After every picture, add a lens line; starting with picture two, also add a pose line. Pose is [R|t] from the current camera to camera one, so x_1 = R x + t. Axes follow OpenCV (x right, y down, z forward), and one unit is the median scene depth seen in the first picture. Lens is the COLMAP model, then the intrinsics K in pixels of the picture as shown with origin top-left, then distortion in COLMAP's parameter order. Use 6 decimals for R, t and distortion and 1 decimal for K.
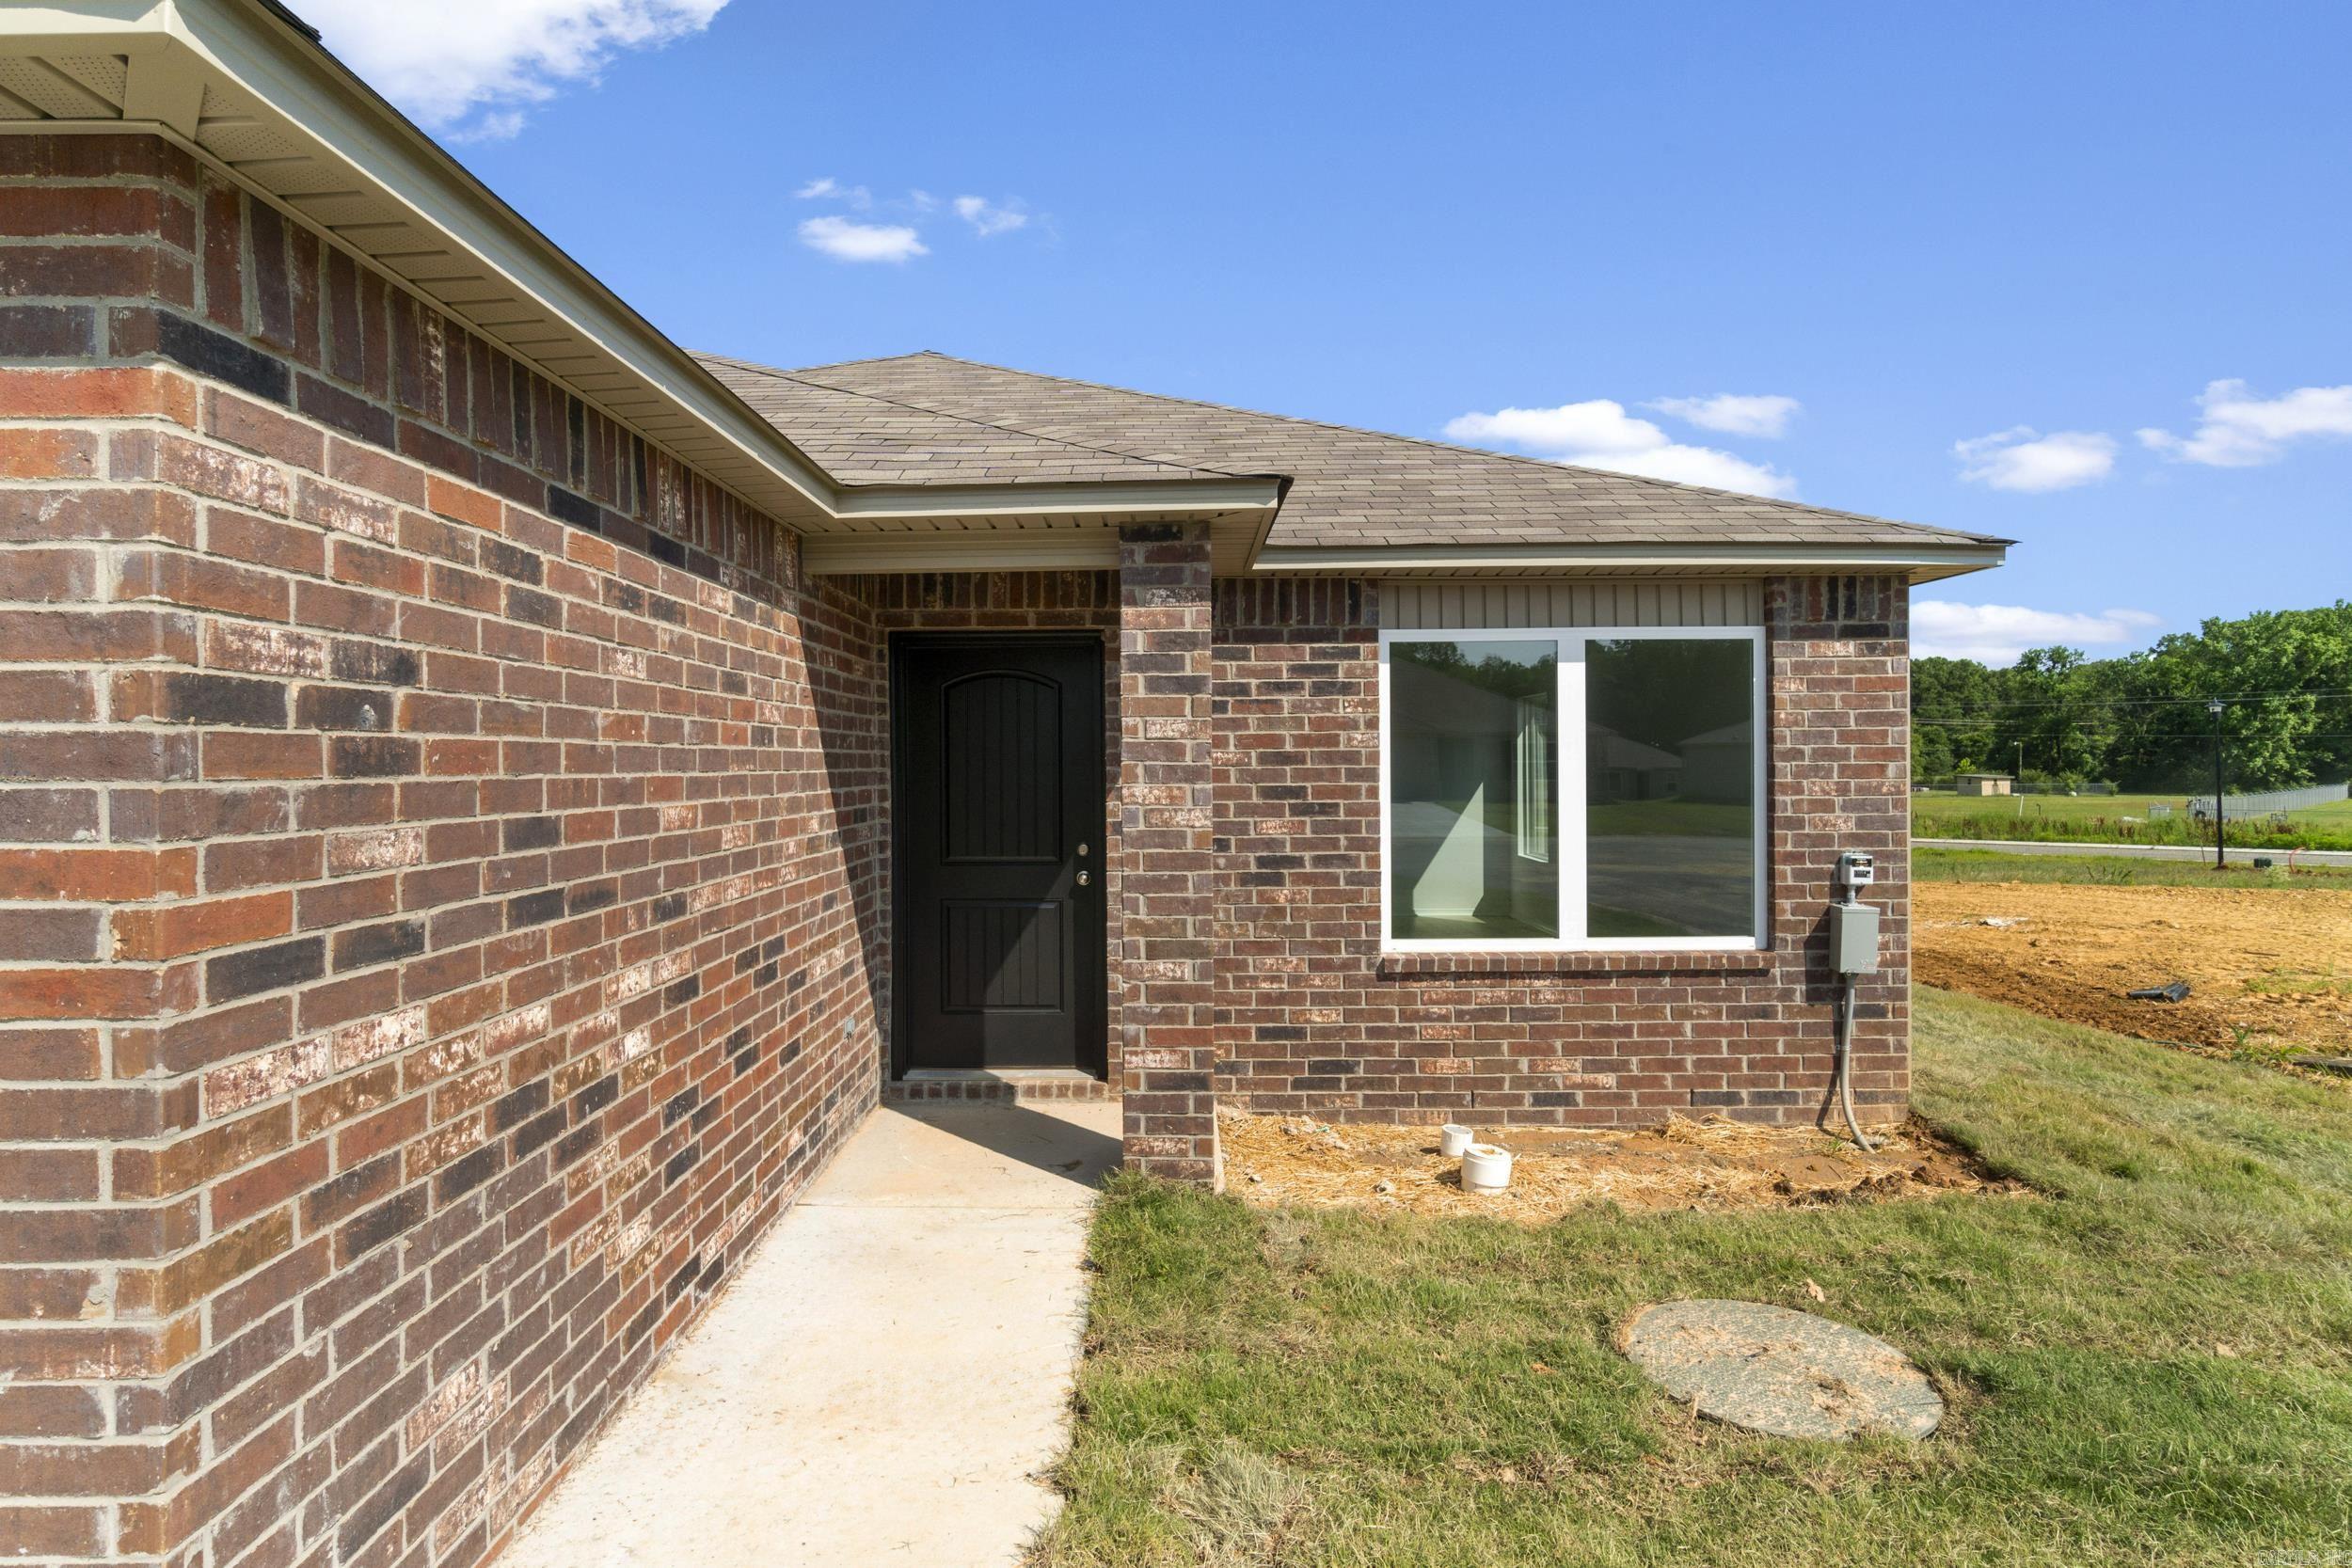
lens RADIAL K [[1183.4, 0, 1151.4], [0, 1183.4, 769.7], [0, 0, 1]] dist [-0.012790, 0.007252]
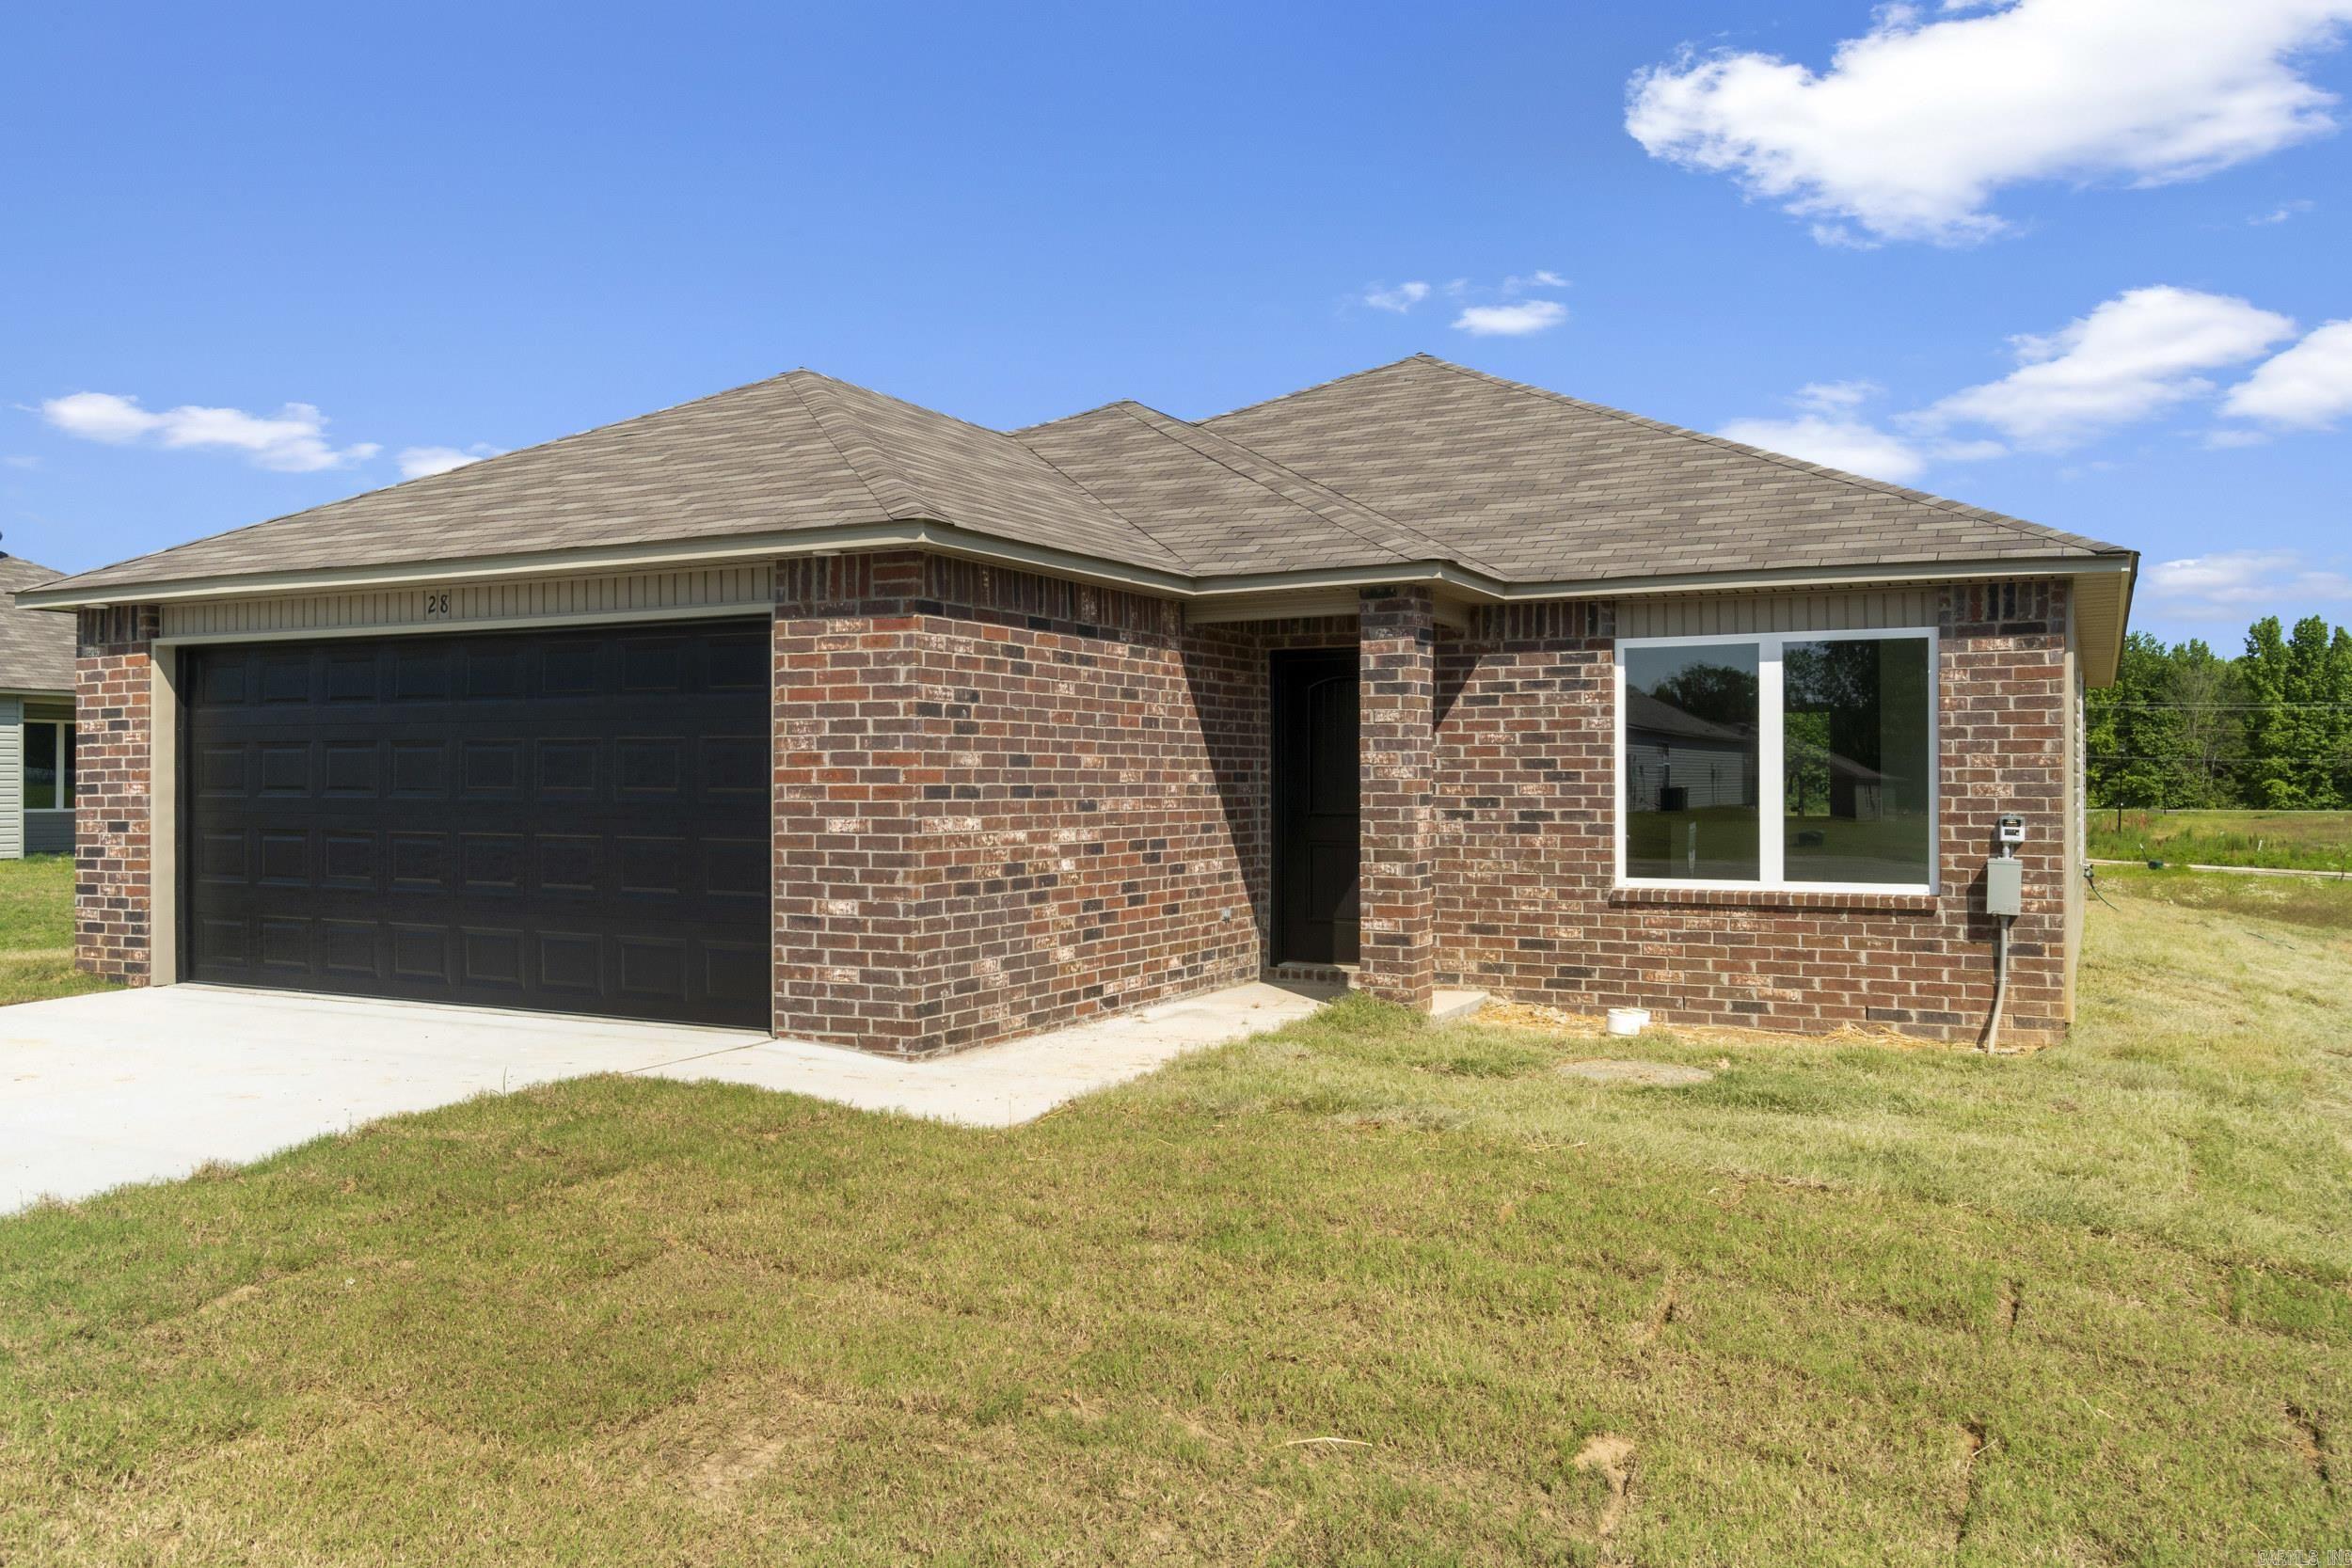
lens RADIAL K [[1800.8, 0, 1178.8], [0, 1800.8, 781.4], [0, 0, 1]] dist [0.003892, -0.002497]
pose [[0.894893, 0.006251, -0.446236, 0.839670], [-0.007711, 0.999969, -0.001454, 0.058175], [0.446213, 0.004742, 0.894914, -1.282576]]
